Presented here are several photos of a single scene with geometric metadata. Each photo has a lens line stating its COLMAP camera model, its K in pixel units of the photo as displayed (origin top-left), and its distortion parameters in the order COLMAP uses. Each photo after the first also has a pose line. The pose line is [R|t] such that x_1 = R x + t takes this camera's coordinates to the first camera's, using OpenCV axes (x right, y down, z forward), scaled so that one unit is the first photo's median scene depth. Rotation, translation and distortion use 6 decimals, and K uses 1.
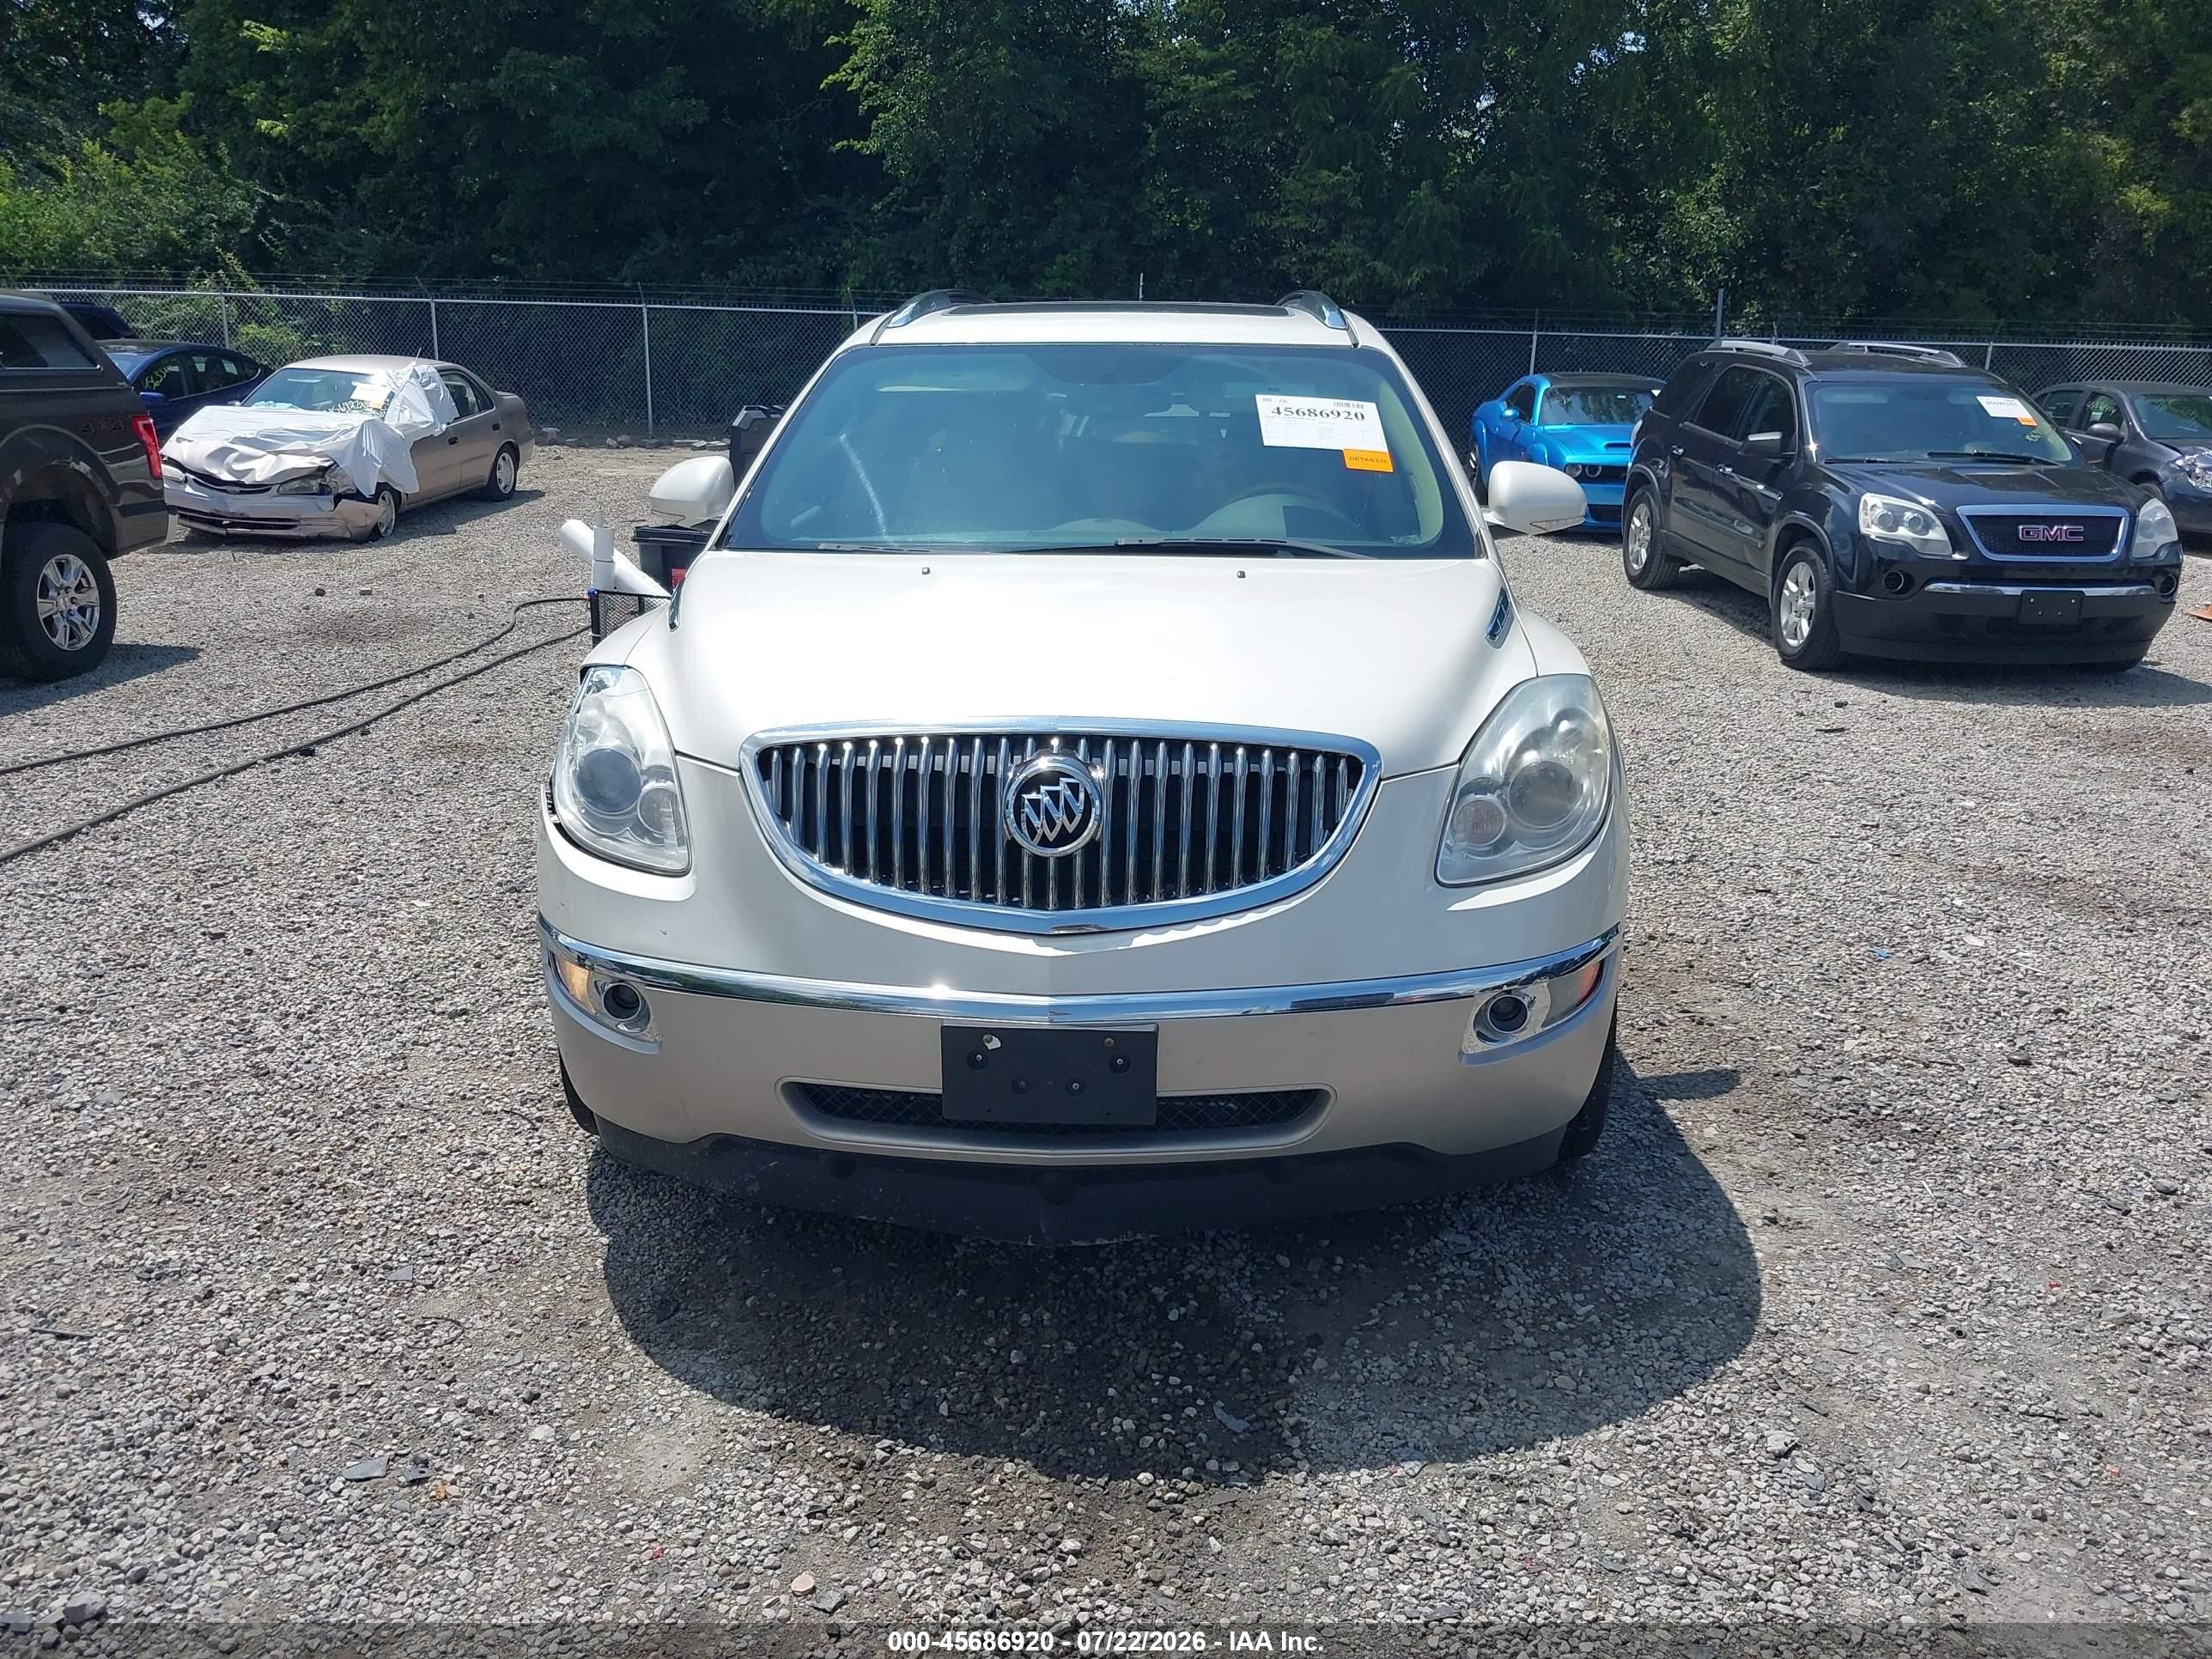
lens RADIAL K [[1778.3, 0, 1106.0], [0, 1778.3, 829.5], [0, 0, 1]] dist [-0.008891, 0.011710]
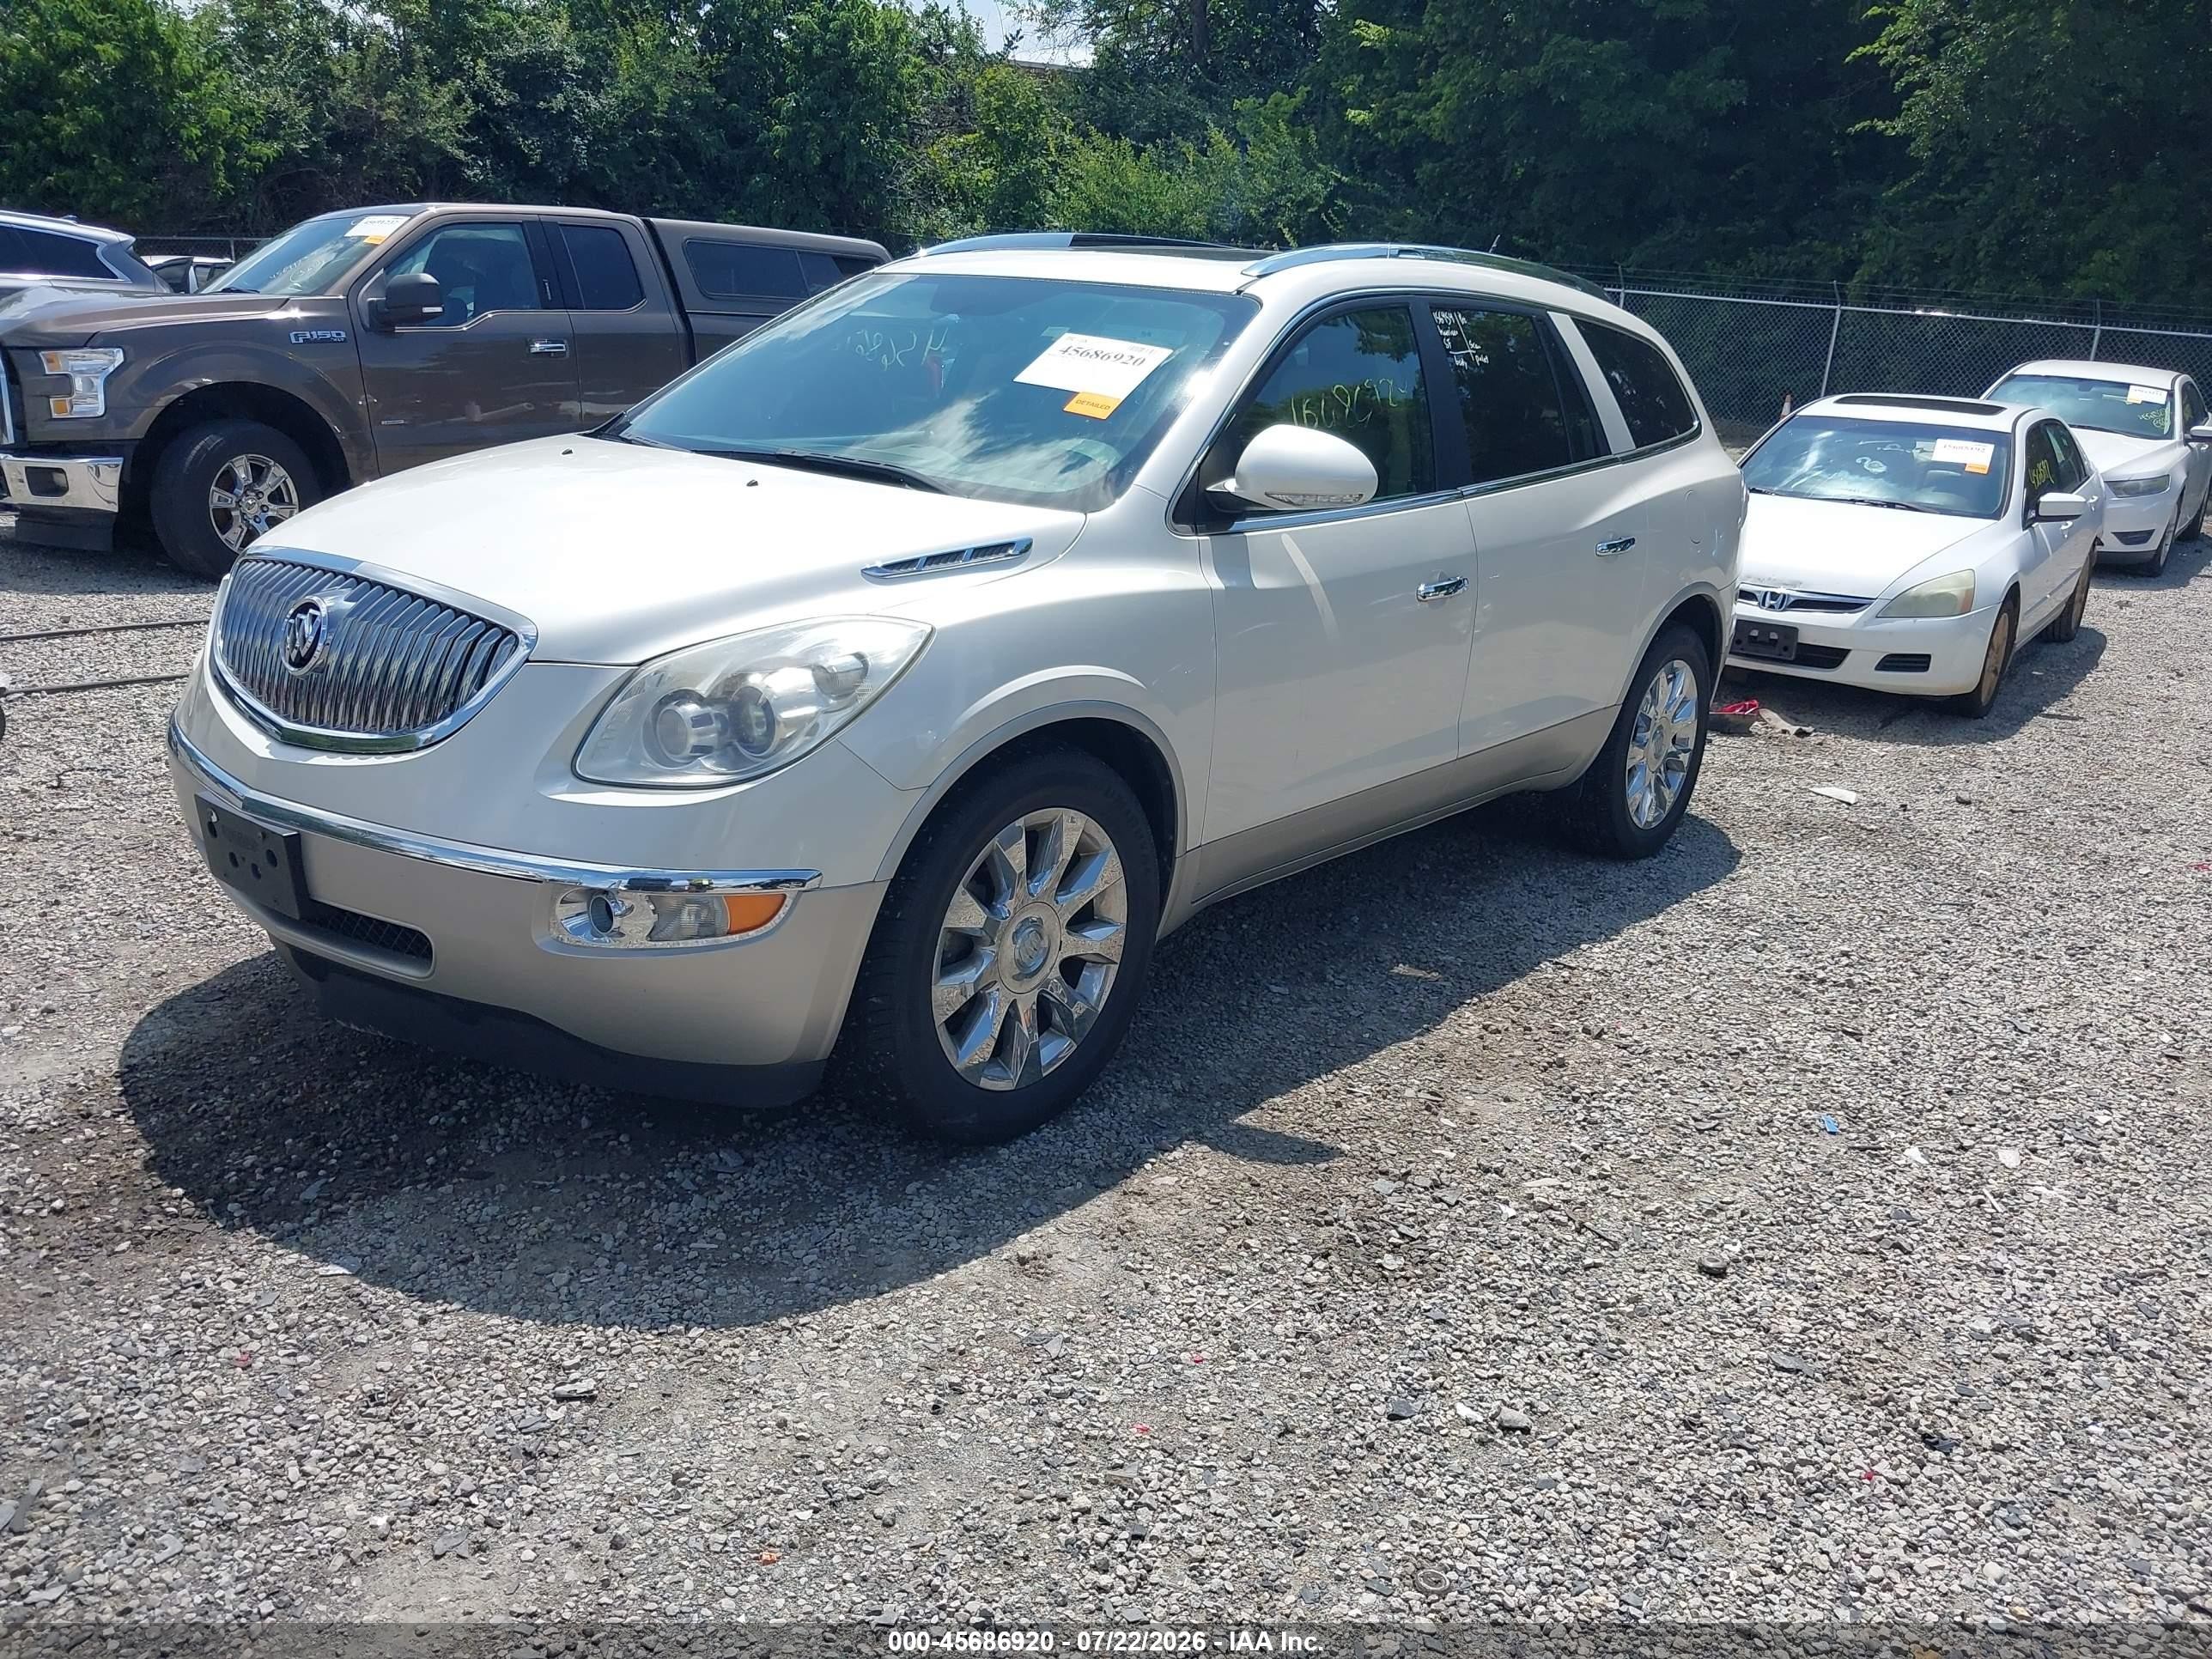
lens RADIAL K [[1778.3, 0, 1106.0], [0, 1778.3, 829.5], [0, 0, 1]] dist [-0.008891, 0.011710]
pose [[0.799094, 0.210974, -0.562973, 0.131990], [-0.209500, 0.975429, 0.068172, -0.009392], [0.563523, 0.063467, 0.823659, 0.042270]]
